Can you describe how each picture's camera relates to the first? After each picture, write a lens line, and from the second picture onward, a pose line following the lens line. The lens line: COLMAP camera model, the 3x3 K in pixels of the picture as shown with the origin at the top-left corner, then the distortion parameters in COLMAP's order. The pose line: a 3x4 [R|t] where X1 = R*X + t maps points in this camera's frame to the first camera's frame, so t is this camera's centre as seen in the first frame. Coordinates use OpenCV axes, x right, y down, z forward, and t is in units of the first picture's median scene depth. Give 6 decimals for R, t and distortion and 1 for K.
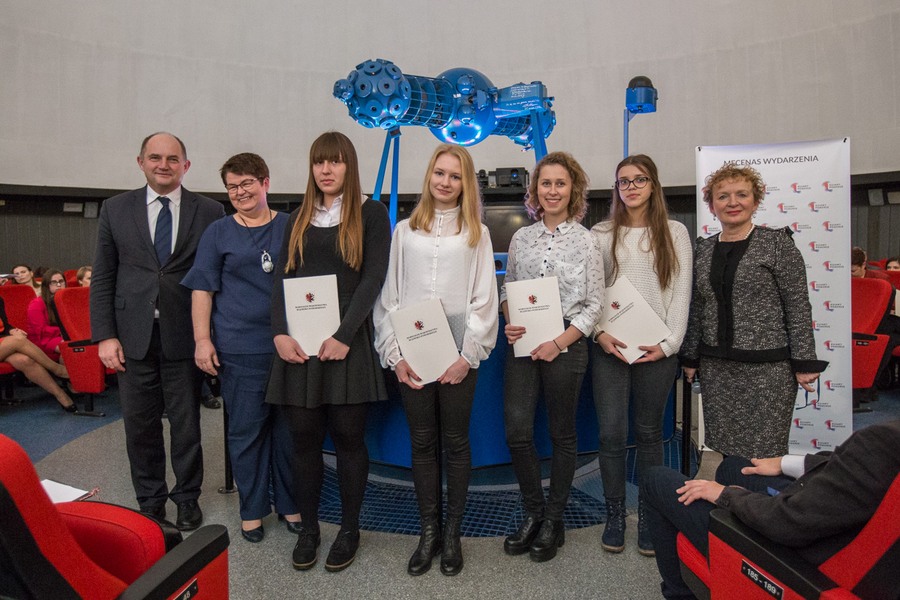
lens RADIAL K [[659.7, 0, 454.6], [0, 659.7, 271.0], [0, 0, 1]] dist [-0.018250, 0.026836]
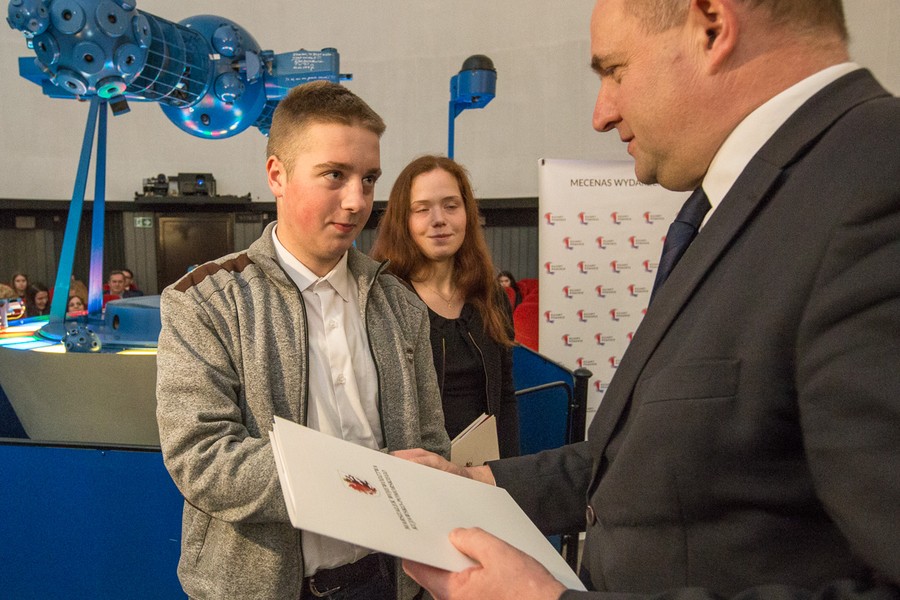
lens RADIAL K [[646.0, 0, 348.3], [0, 646.0, 332.0], [0, 0, 1]] dist [-0.011781, 0.002434]
pose [[0.930898, -0.039043, 0.363187, -0.113276], [0.009249, 0.996472, 0.083417, -0.050432], [-0.365162, -0.074293, 0.927975, 0.351816]]
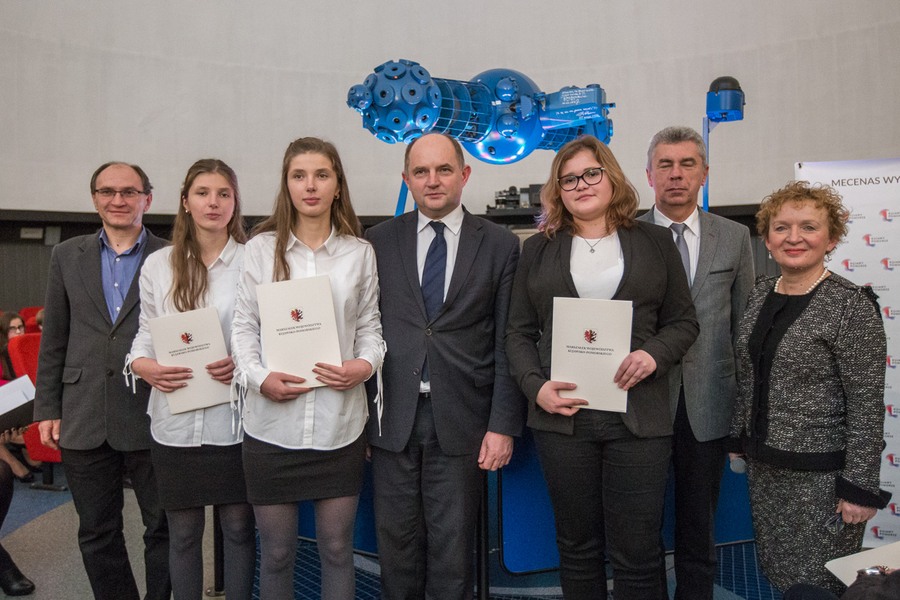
lens RADIAL K [[768.1, 0, 451.2], [0, 768.1, 287.8], [0, 0, 1]] dist [-0.002961, 0.058240]
pose [[0.999614, -0.002841, -0.027648, -0.026480], [0.002385, 0.999861, -0.016478, -0.020759], [0.027691, 0.016405, 0.999482, 0.048253]]
